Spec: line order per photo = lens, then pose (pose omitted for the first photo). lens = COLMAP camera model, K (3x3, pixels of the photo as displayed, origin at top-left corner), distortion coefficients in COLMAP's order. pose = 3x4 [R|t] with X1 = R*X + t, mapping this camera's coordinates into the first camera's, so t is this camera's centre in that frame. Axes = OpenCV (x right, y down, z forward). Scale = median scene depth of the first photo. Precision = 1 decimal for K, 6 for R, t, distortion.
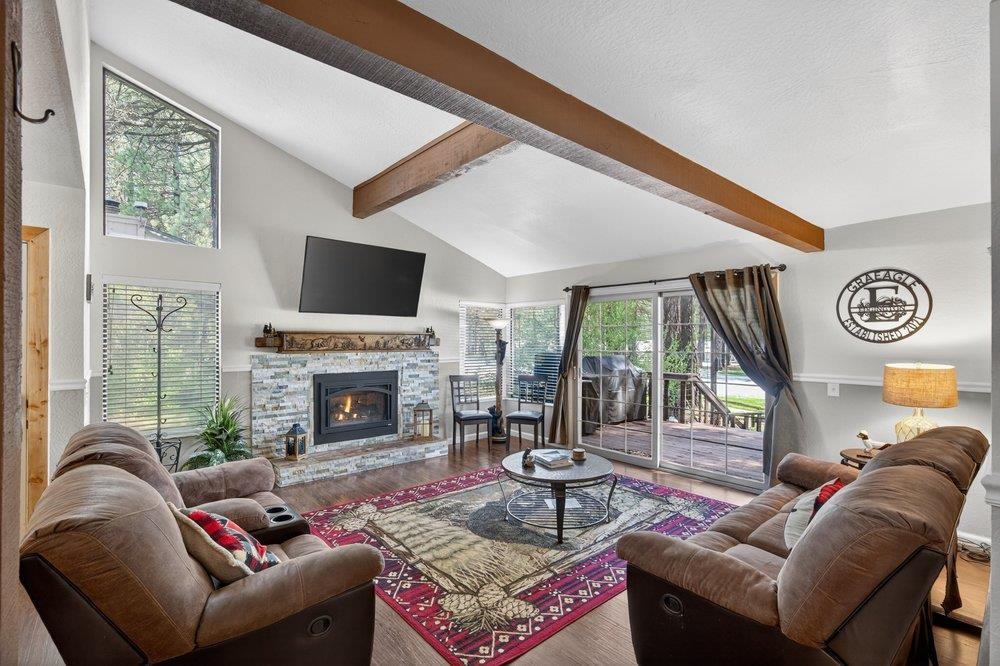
lens RADIAL K [[449.4, 0, 501.0], [0, 449.4, 337.4], [0, 0, 1]] dist [-0.004466, 0.000839]
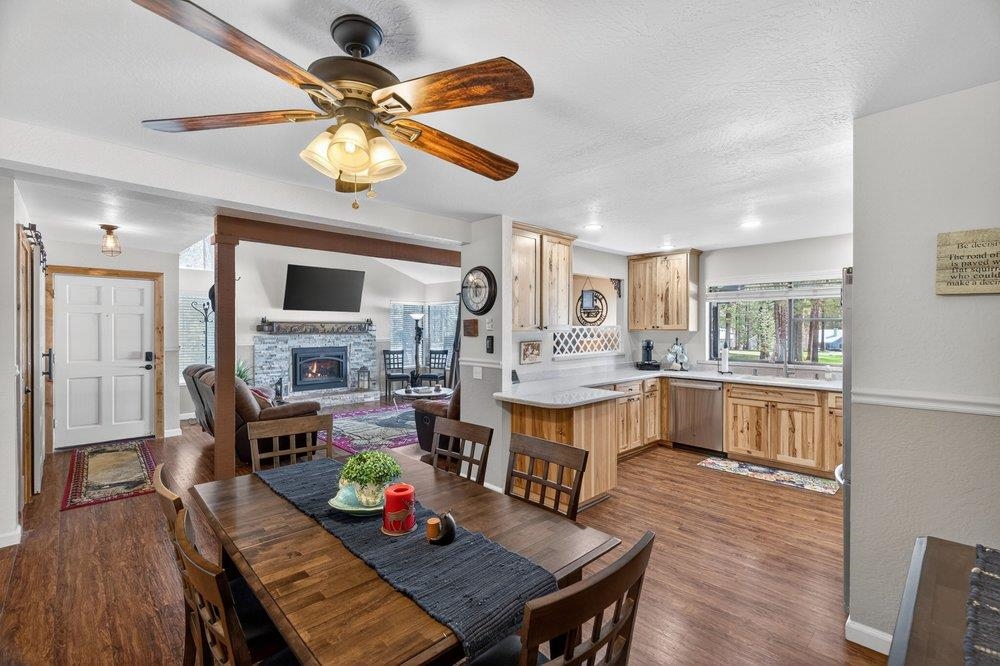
lens RADIAL K [[449.4, 0, 504.1], [0, 449.4, 331.0], [0, 0, 1]] dist [-0.004466, 0.000839]
pose [[0.998194, -0.000807, 0.060068, 0.269459], [-0.000068, 0.999894, 0.014561, -0.003039], [-0.060073, -0.014538, 0.998088, -0.715660]]
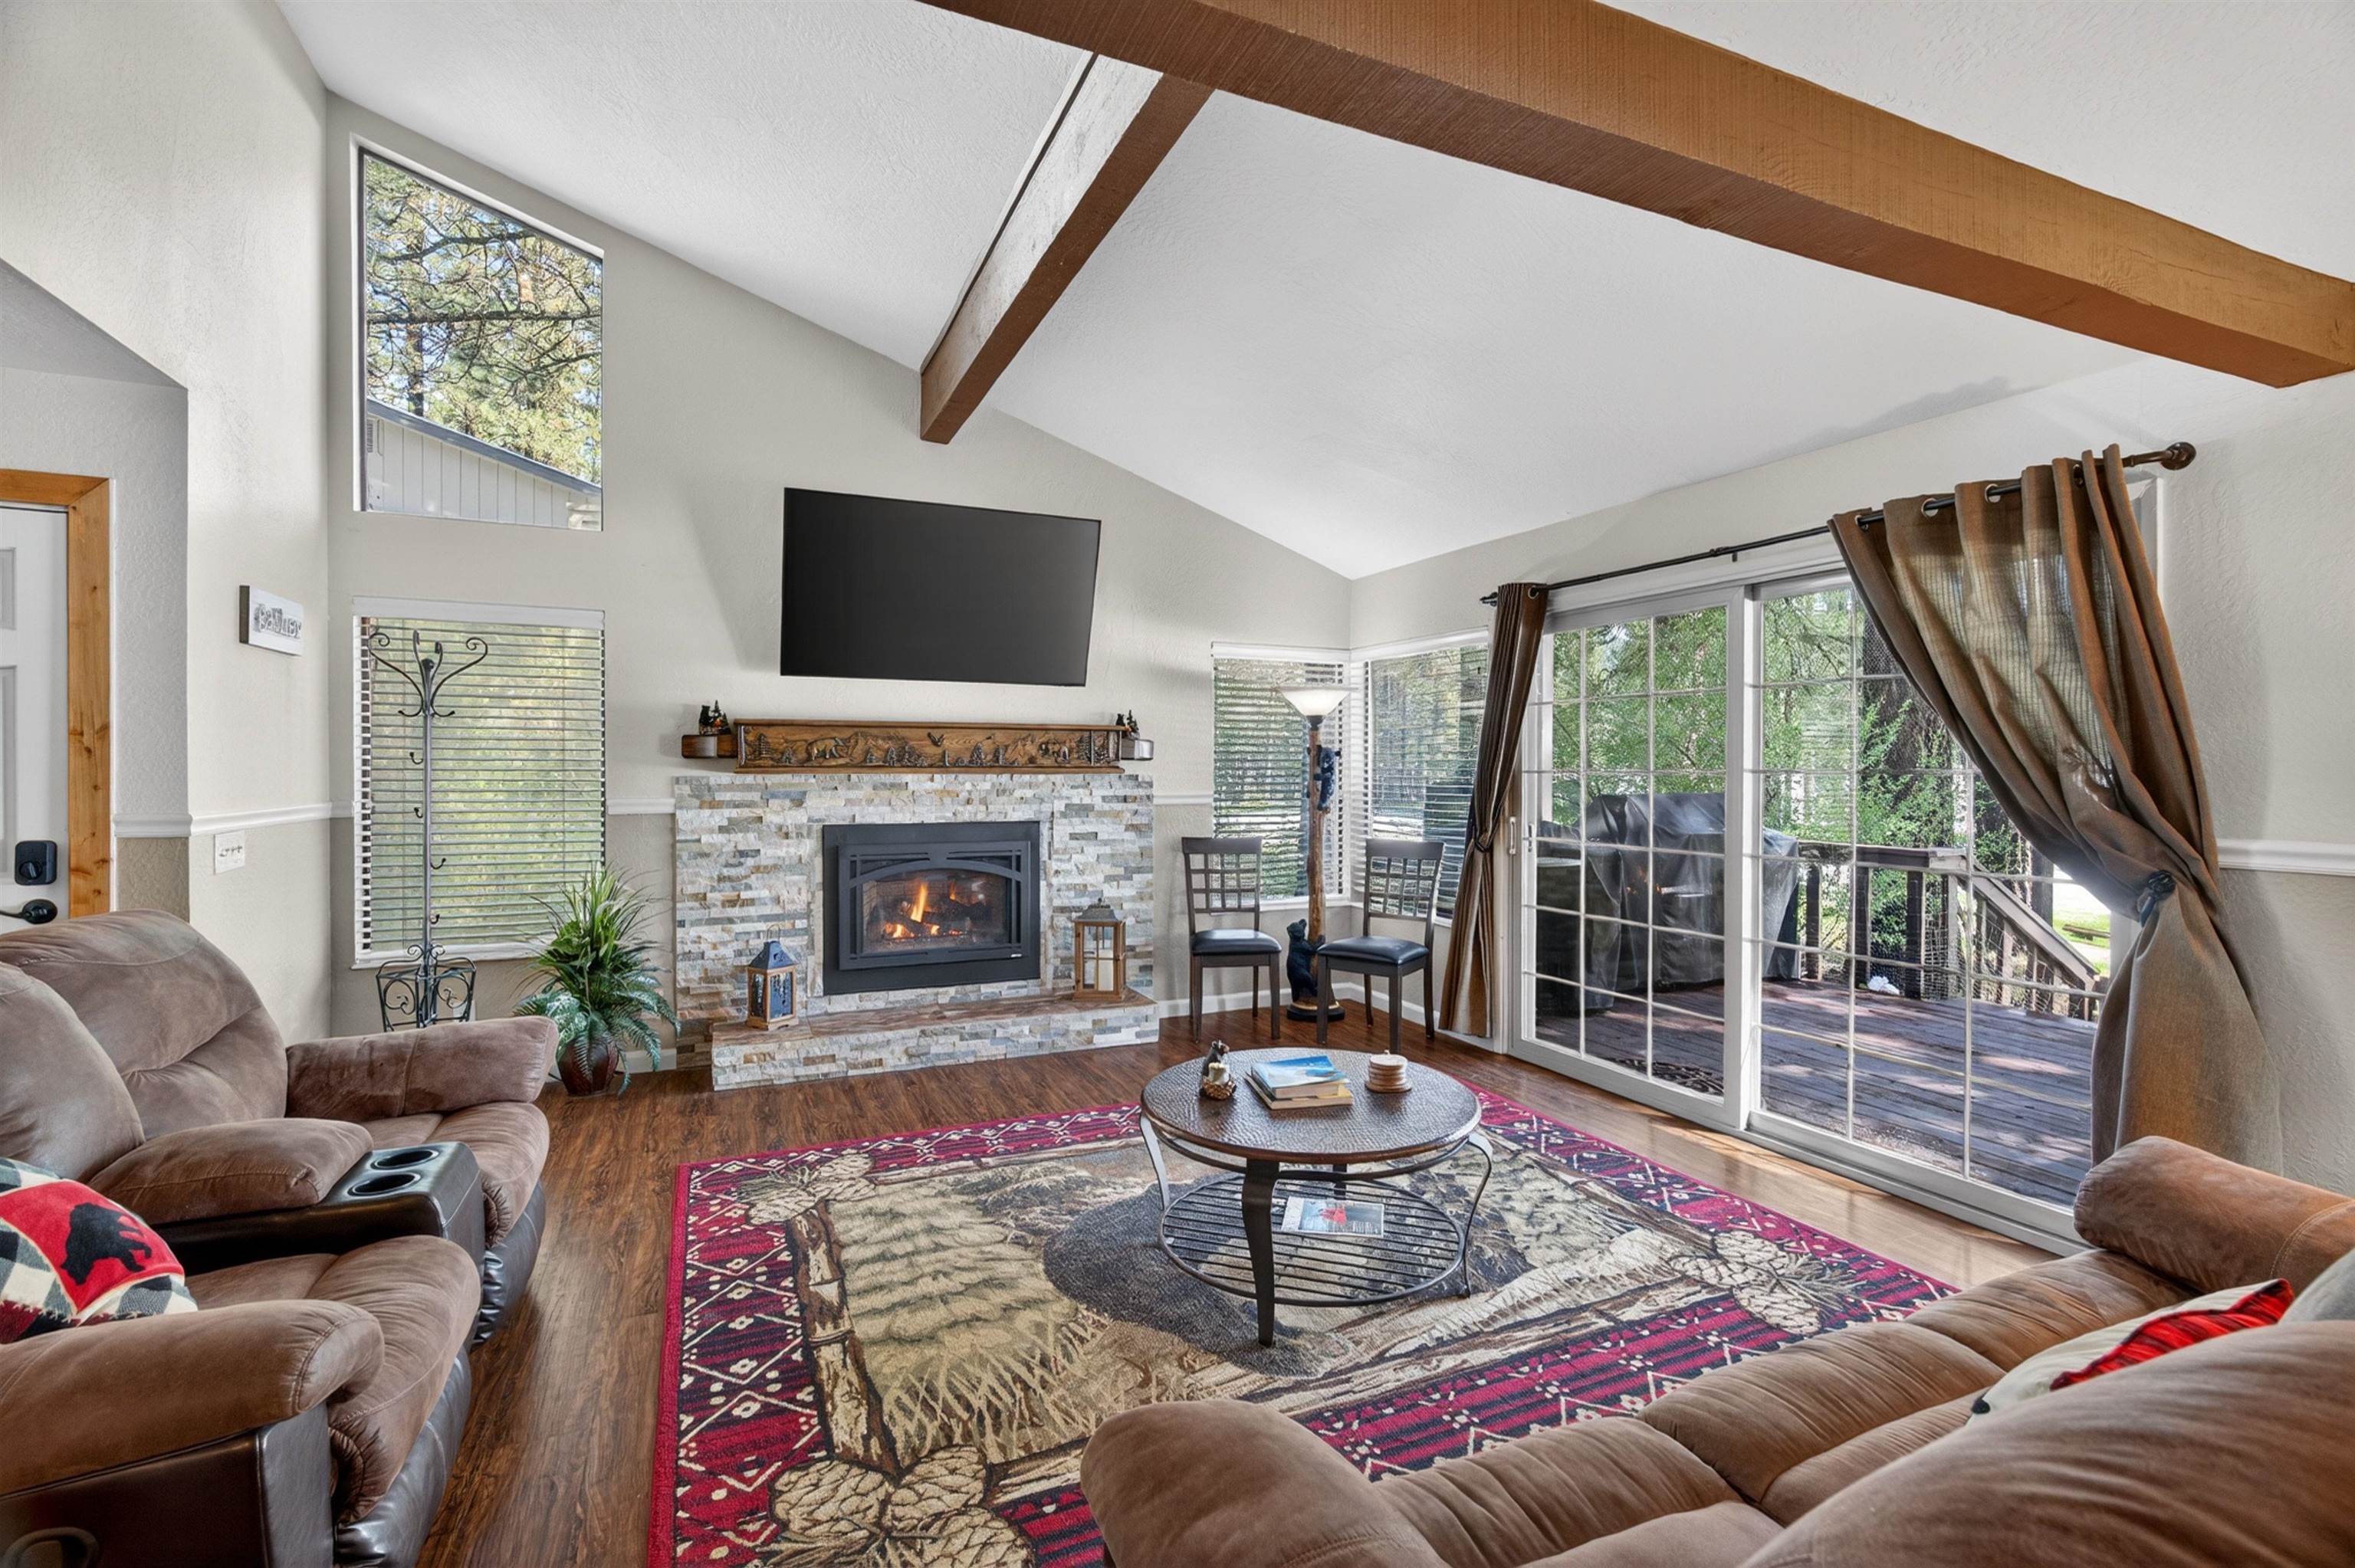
lens RADIAL K [[1058.3, 0, 1182.1], [0, 1058.3, 767.4], [0, 0, 1]] dist [-0.004466, 0.000839]
pose [[0.957304, -0.000551, -0.289084, 0.198700], [0.002157, 0.999984, 0.005237, 0.026576], [0.289076, -0.005637, 0.957289, 0.173796]]
